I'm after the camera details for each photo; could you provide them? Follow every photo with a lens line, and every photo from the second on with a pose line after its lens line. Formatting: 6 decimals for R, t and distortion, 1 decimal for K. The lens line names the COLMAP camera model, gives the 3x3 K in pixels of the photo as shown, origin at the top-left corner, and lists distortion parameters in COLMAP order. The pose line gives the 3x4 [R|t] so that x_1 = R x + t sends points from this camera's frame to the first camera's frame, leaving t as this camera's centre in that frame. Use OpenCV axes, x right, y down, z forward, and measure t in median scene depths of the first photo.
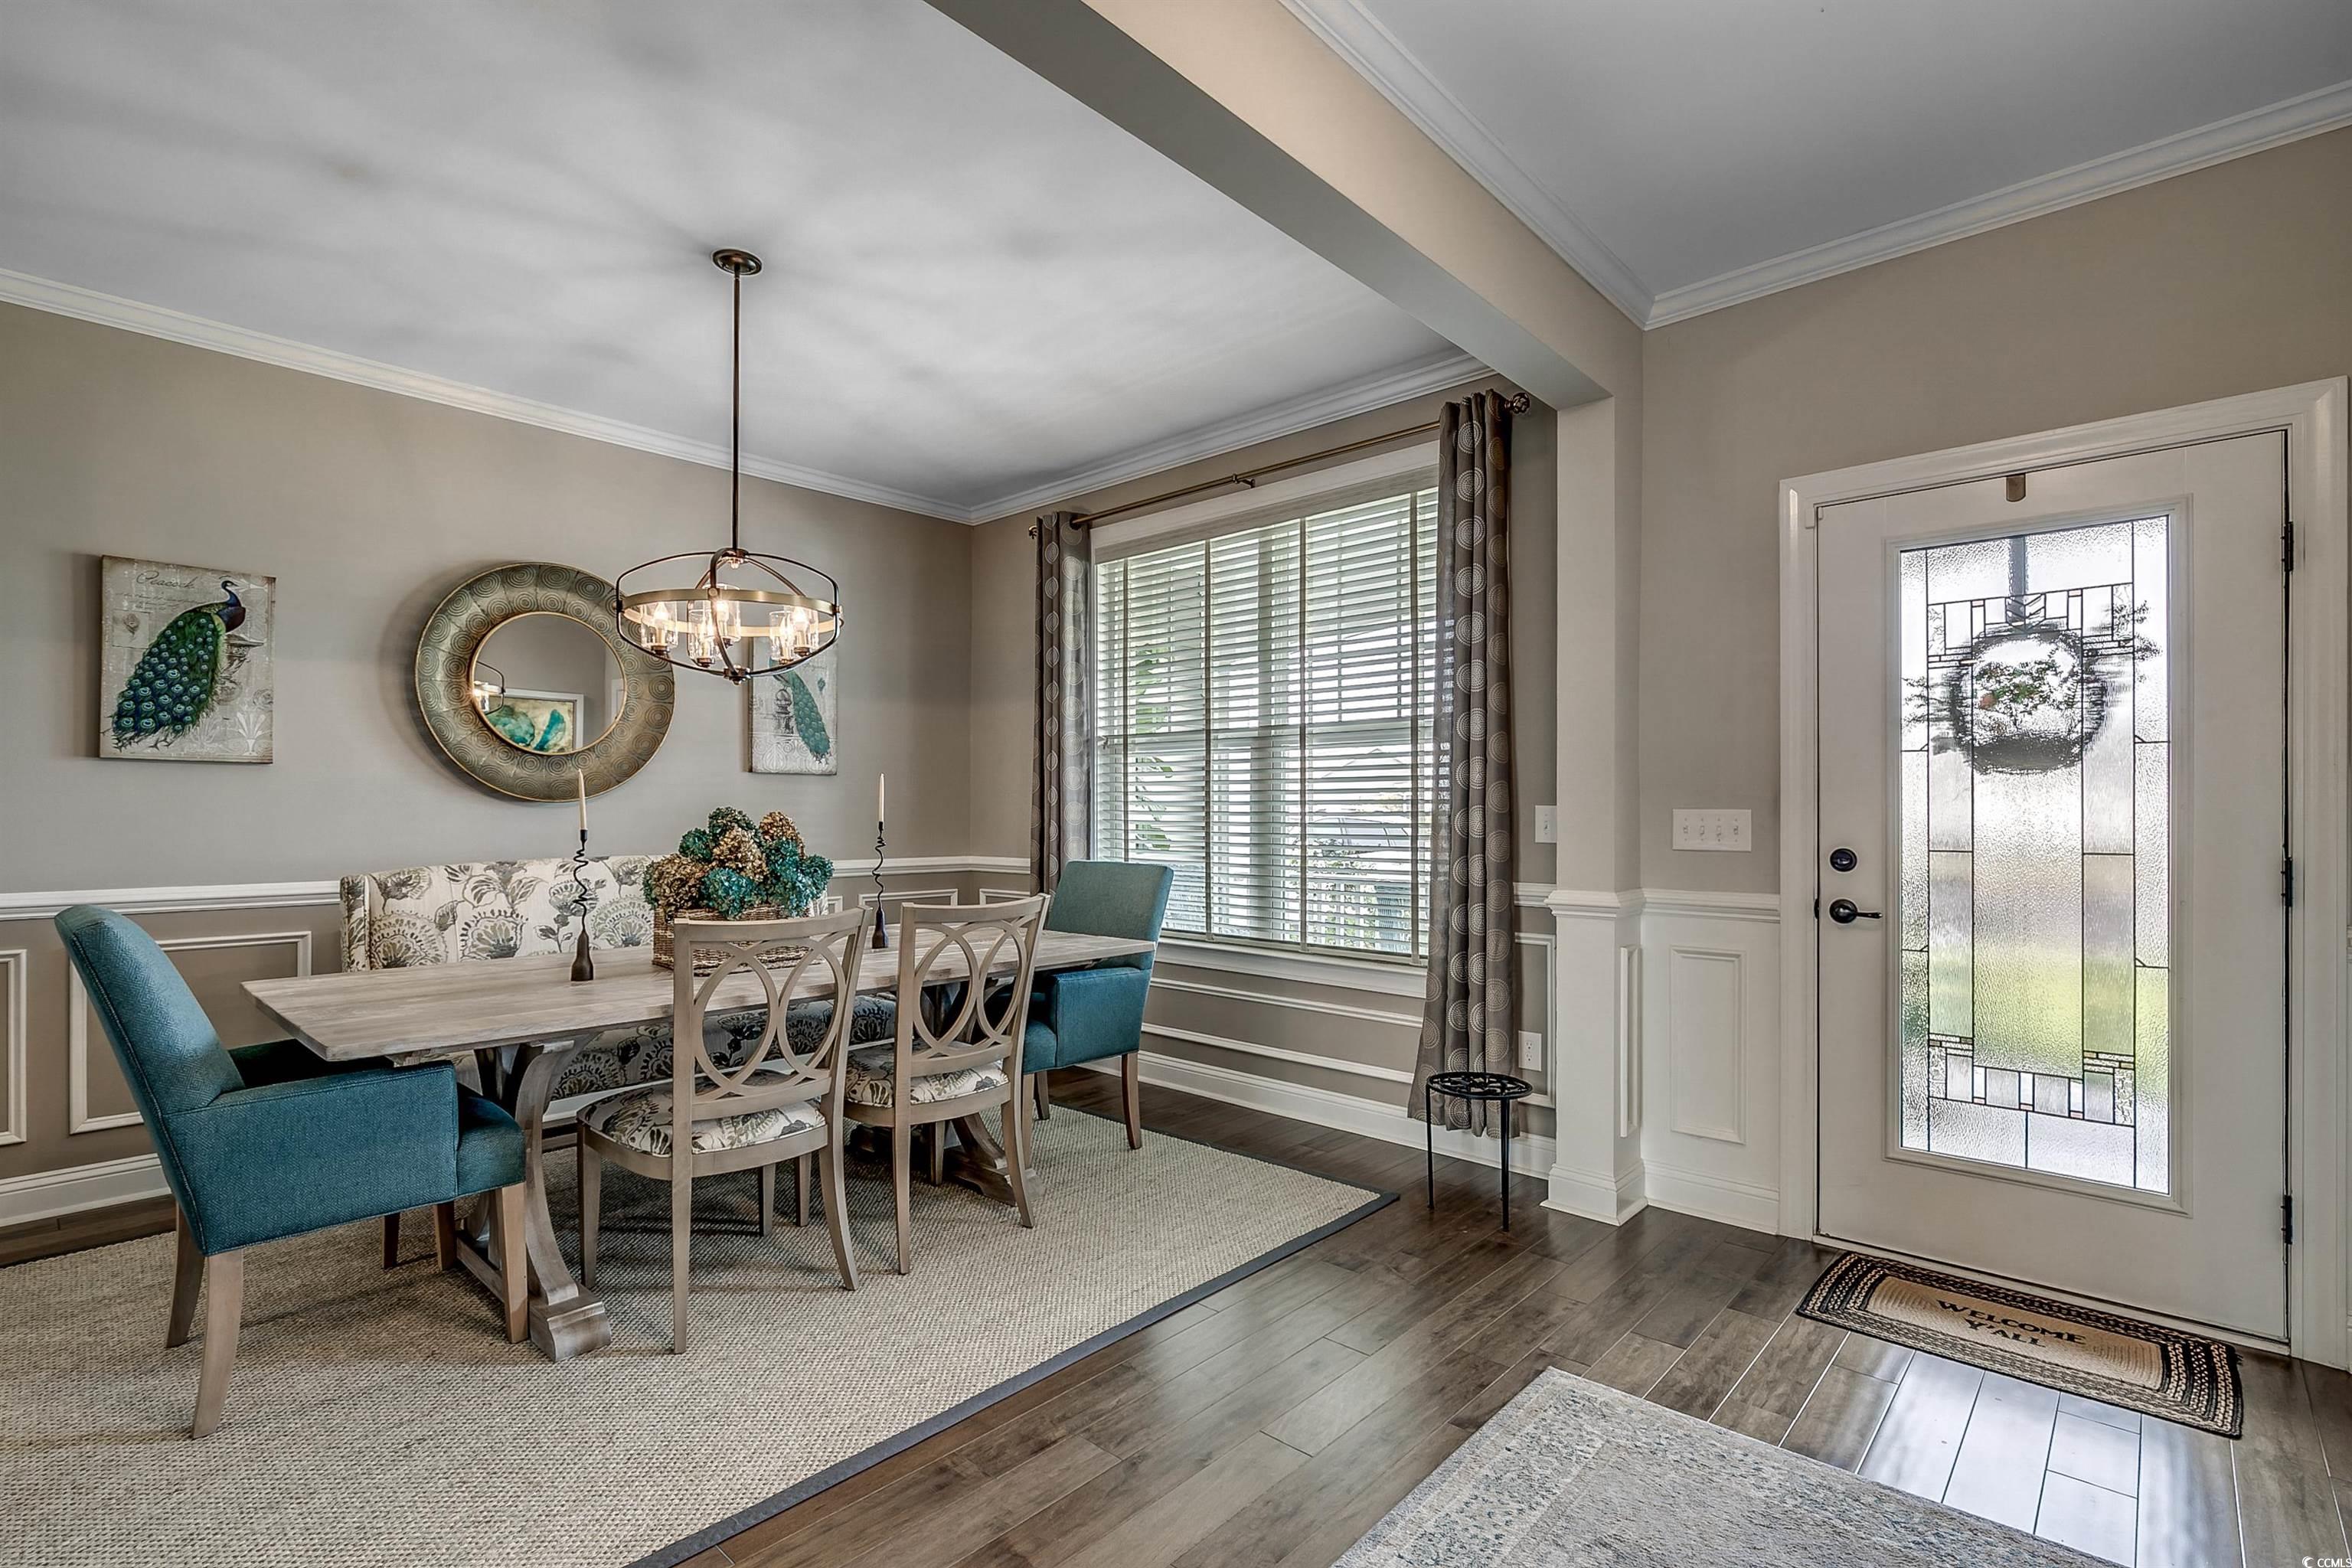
lens RADIAL K [[1076.0, 0, 1173.6], [0, 1076.0, 802.2], [0, 0, 1]] dist [-0.002633, 0.000294]
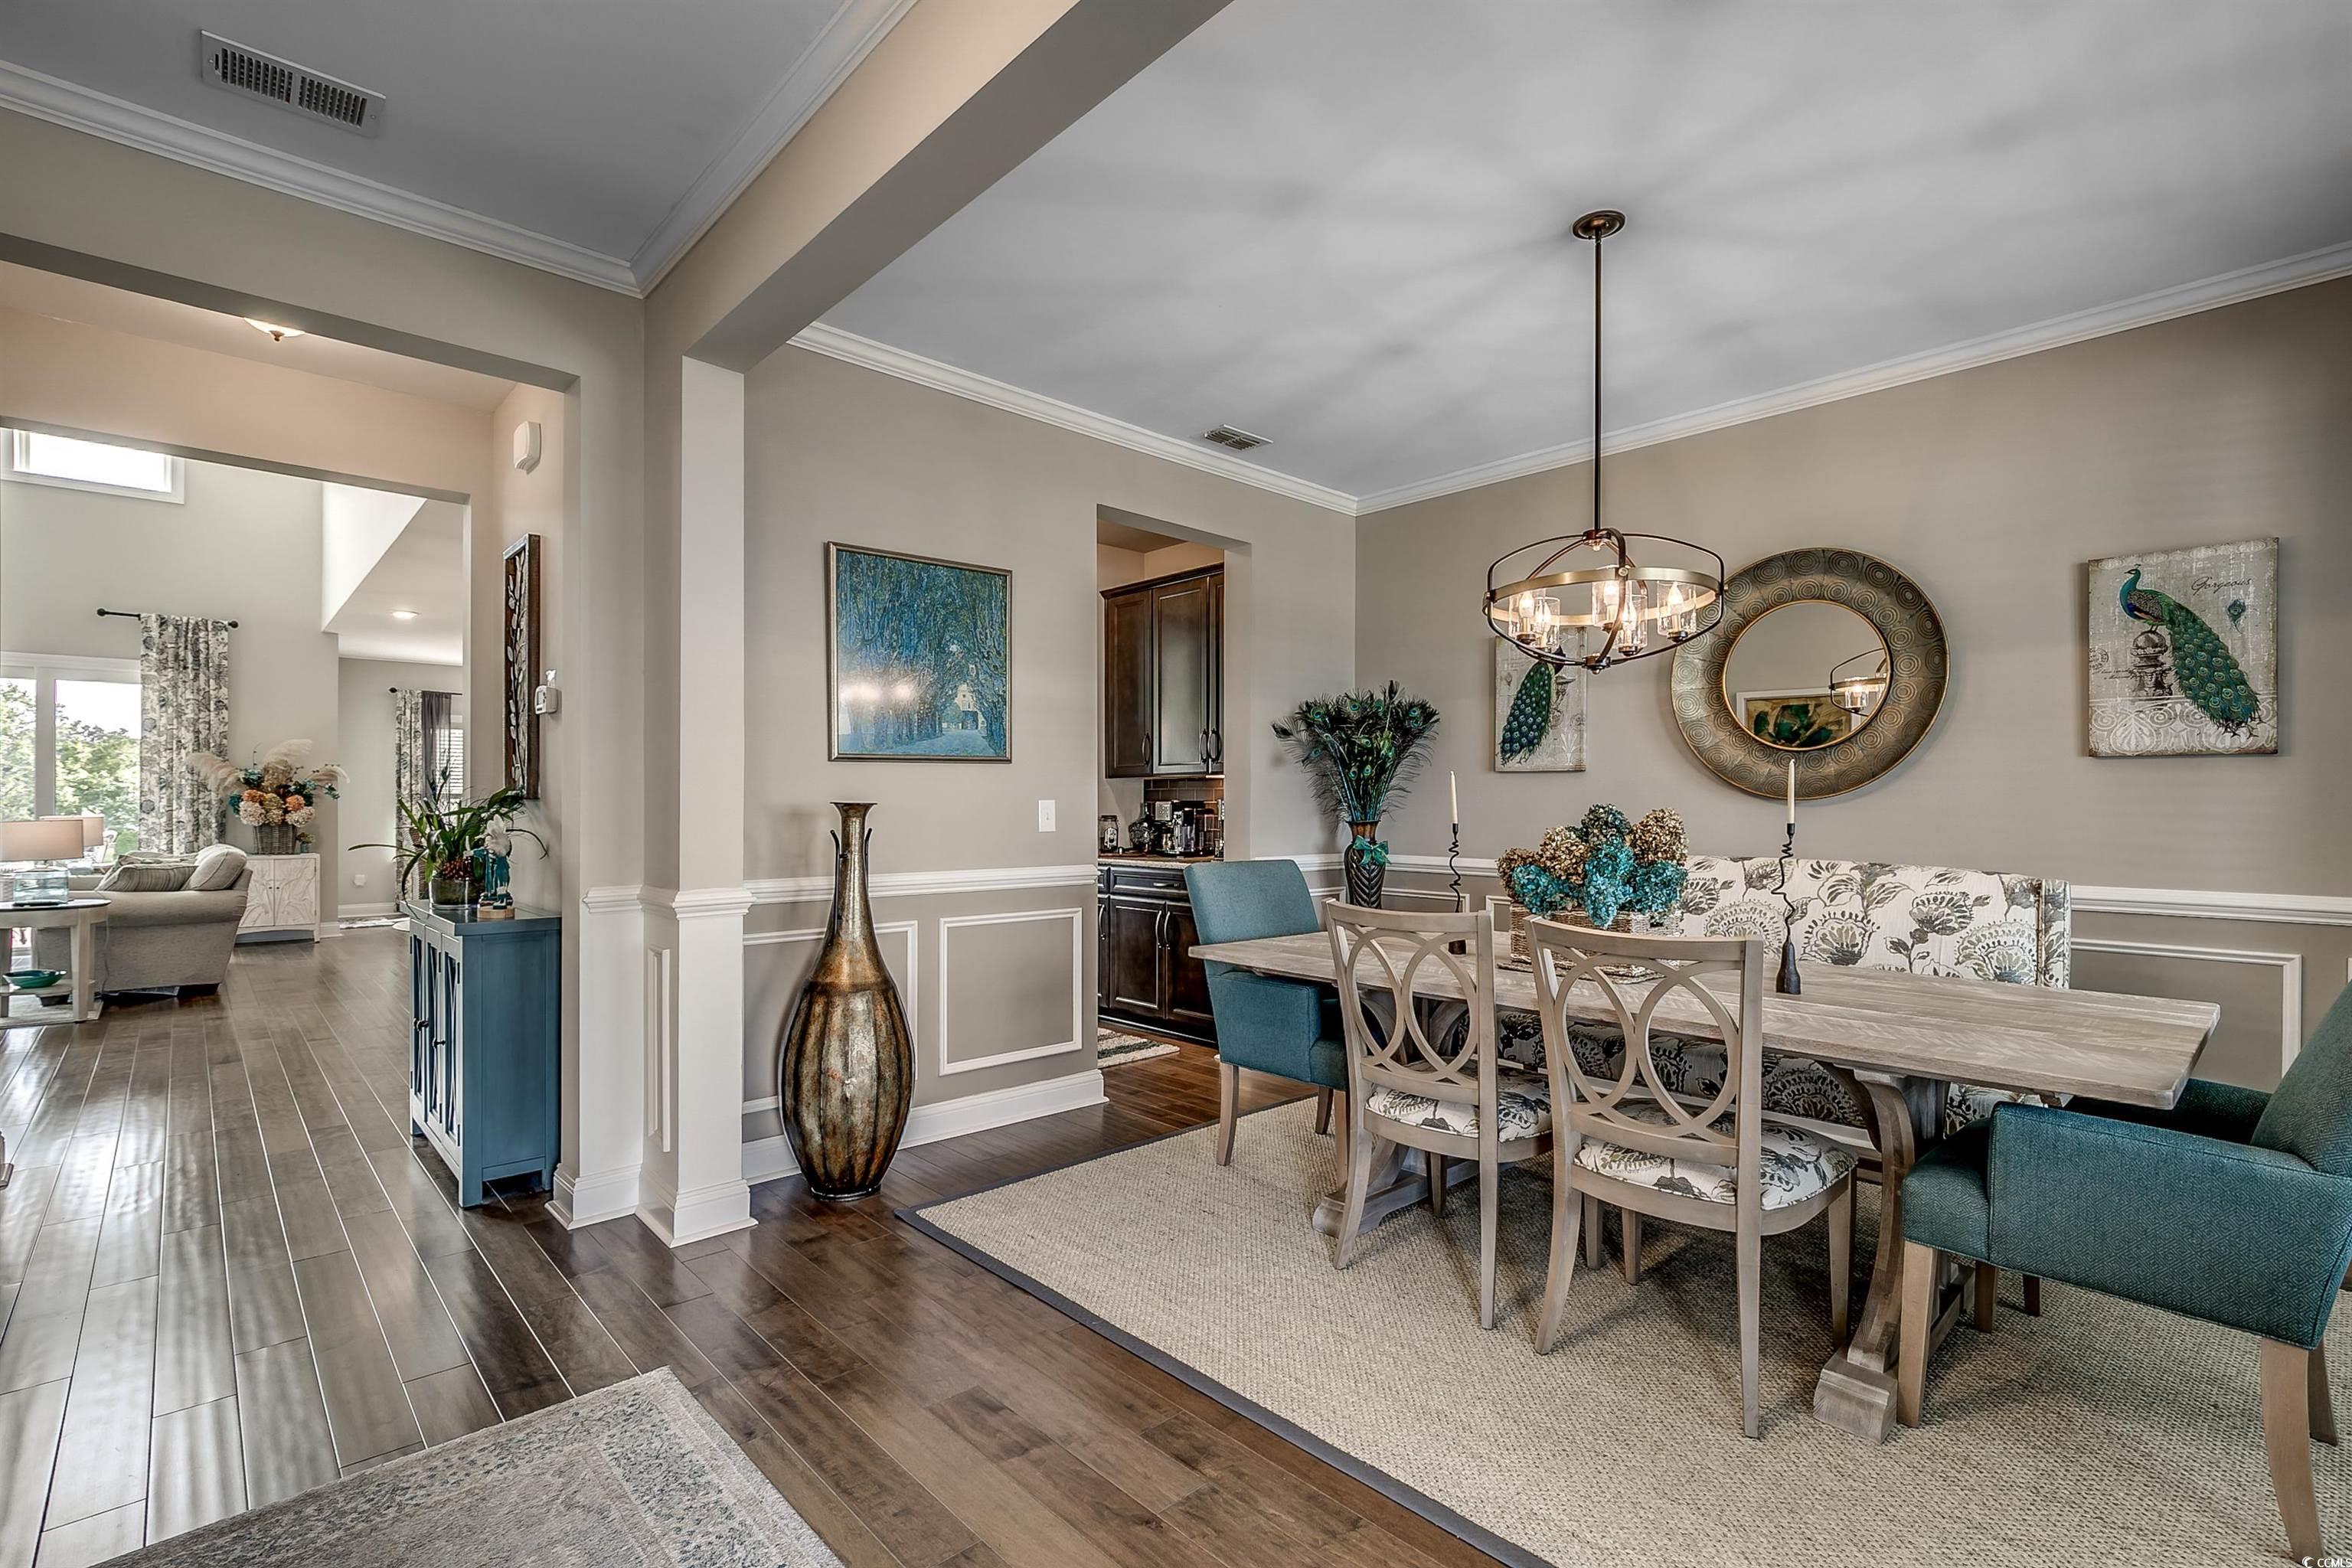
lens RADIAL K [[1076.0, 0, 1173.6], [0, 1076.0, 802.2], [0, 0, 1]] dist [-0.002633, 0.000294]
pose [[-0.072637, -0.002014, -0.997356, 0.513809], [0.002881, 0.999993, -0.002229, 0.003256], [0.997354, -0.003035, -0.072630, 0.640178]]
